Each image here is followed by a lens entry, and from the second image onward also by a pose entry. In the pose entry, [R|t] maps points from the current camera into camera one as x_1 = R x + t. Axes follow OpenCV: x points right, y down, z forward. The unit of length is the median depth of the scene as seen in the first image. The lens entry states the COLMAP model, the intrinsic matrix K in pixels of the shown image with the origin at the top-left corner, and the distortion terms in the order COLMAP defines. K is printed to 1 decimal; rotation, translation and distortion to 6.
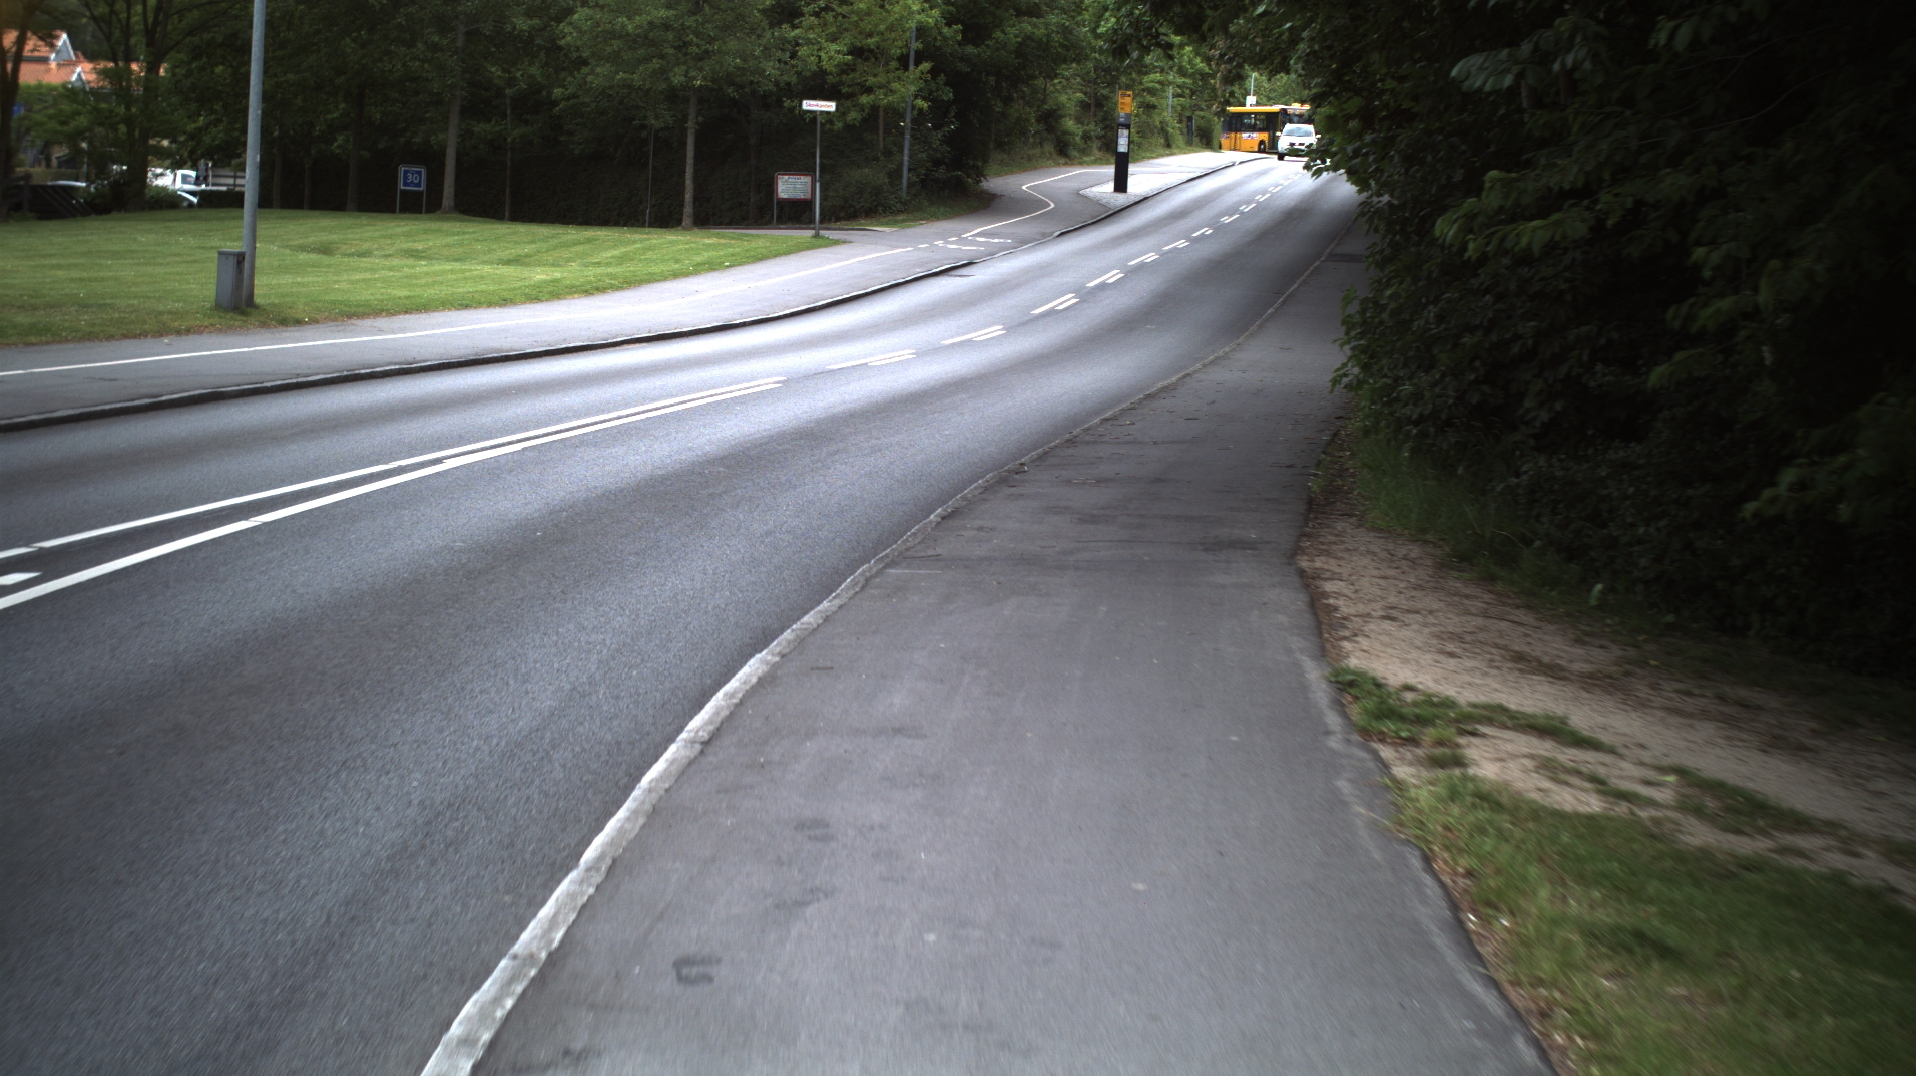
lens RADIAL K [[3343.4, 0, 958.0], [0, 3343.4, 538.0], [0, 0, 1]] dist [-0.286425, 0.253121]
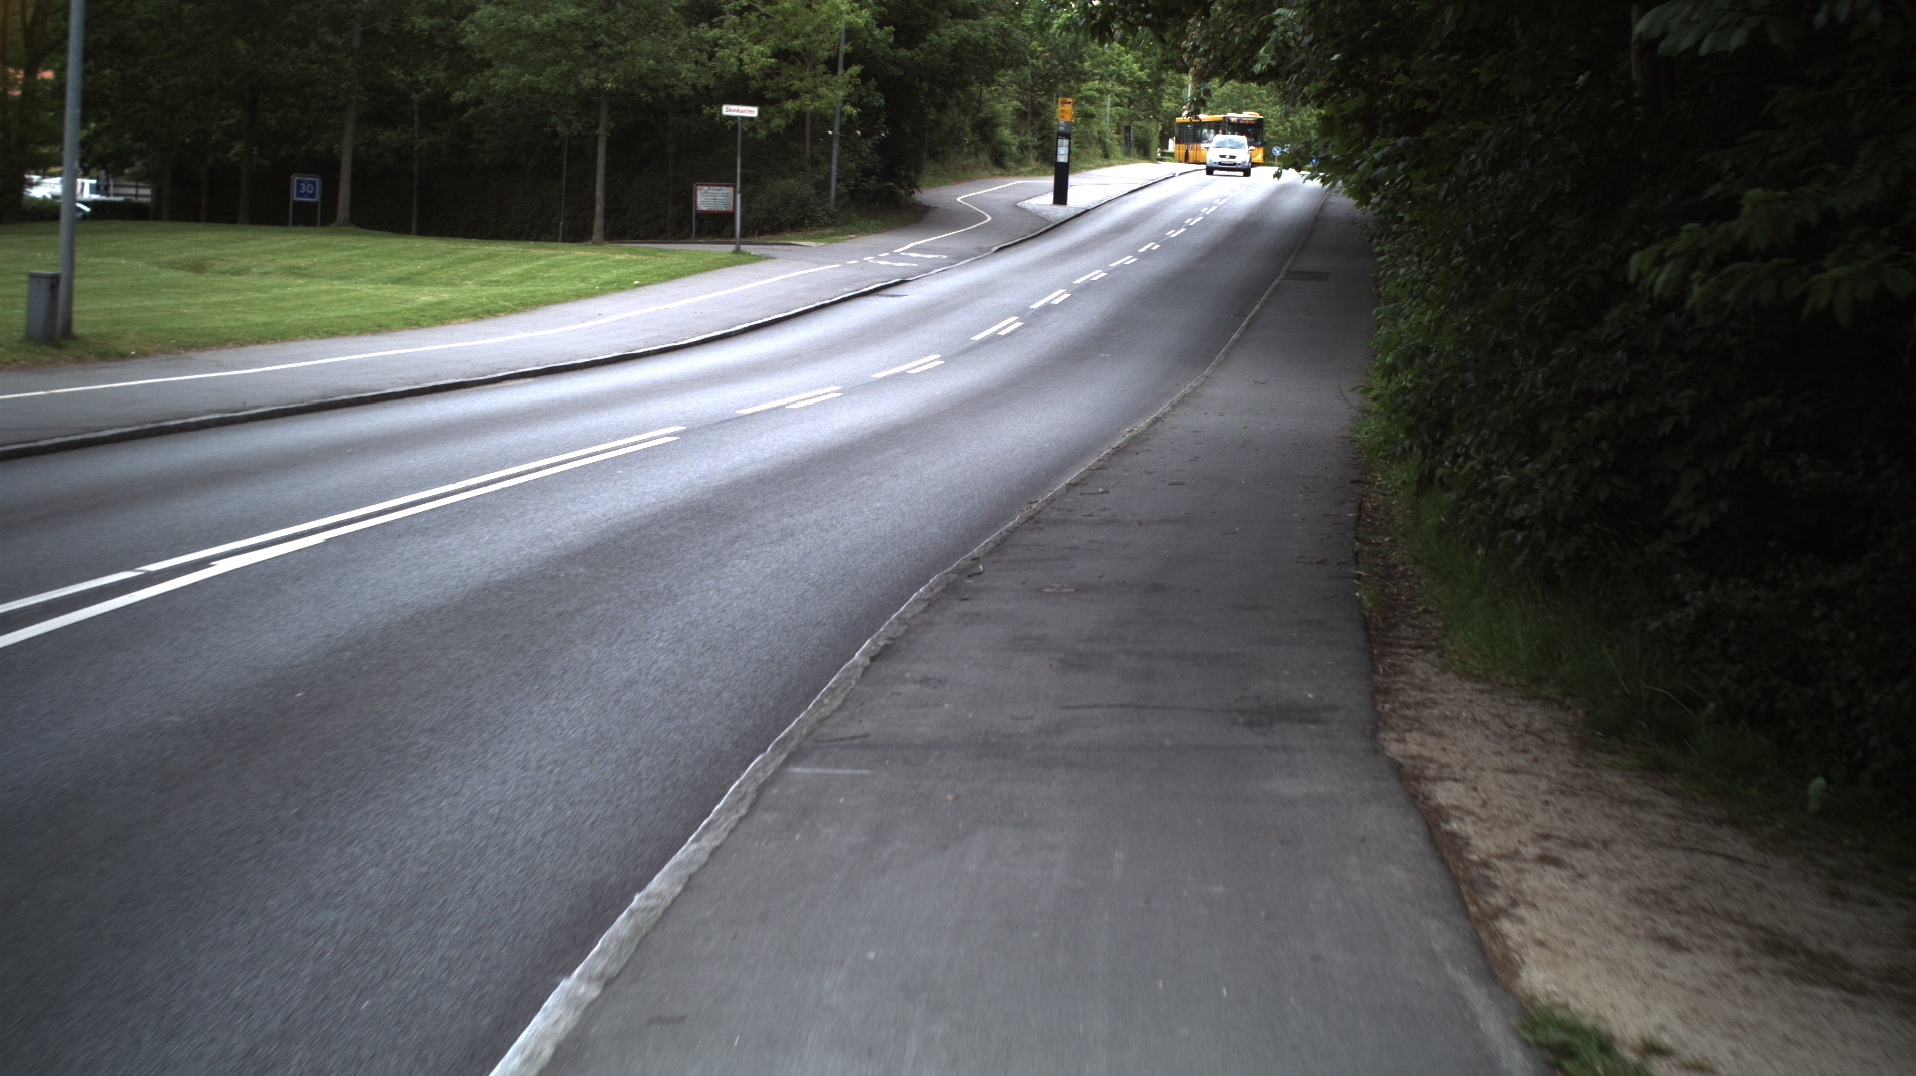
lens RADIAL K [[3343.4, 0, 958.0], [0, 3343.4, 538.0], [0, 0, 1]] dist [-0.286425, 0.253121]
pose [[0.999781, 0.000911, 0.020885, -0.000297], [-0.000840, 0.999994, -0.003400, -0.008074], [-0.020888, 0.003382, 0.999776, 0.075038]]
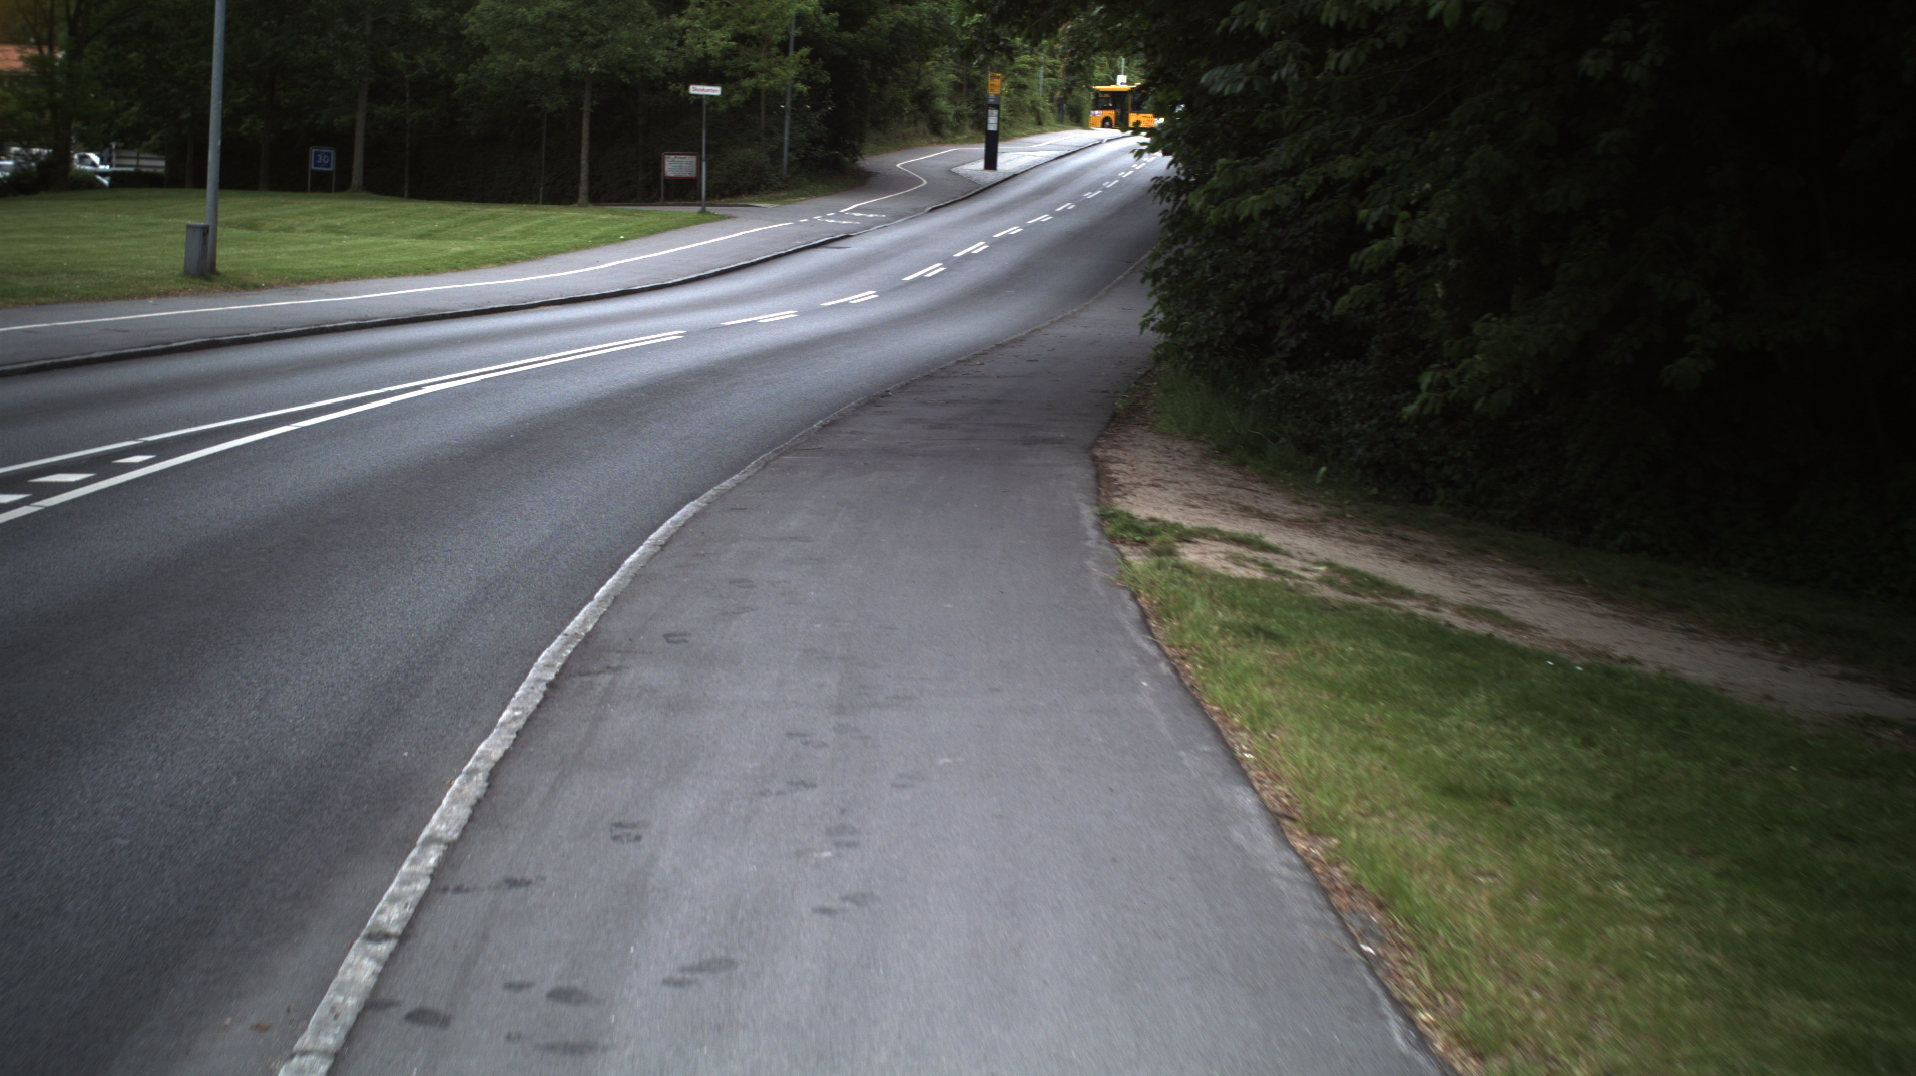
lens RADIAL K [[3343.4, 0, 958.0], [0, 3343.4, 538.0], [0, 0, 1]] dist [-0.286425, 0.253121]
pose [[0.999338, -0.005605, 0.035953, 0.000230], [0.005362, 0.999962, 0.006833, 0.007693], [-0.035990, -0.006636, 0.999330, -0.075558]]
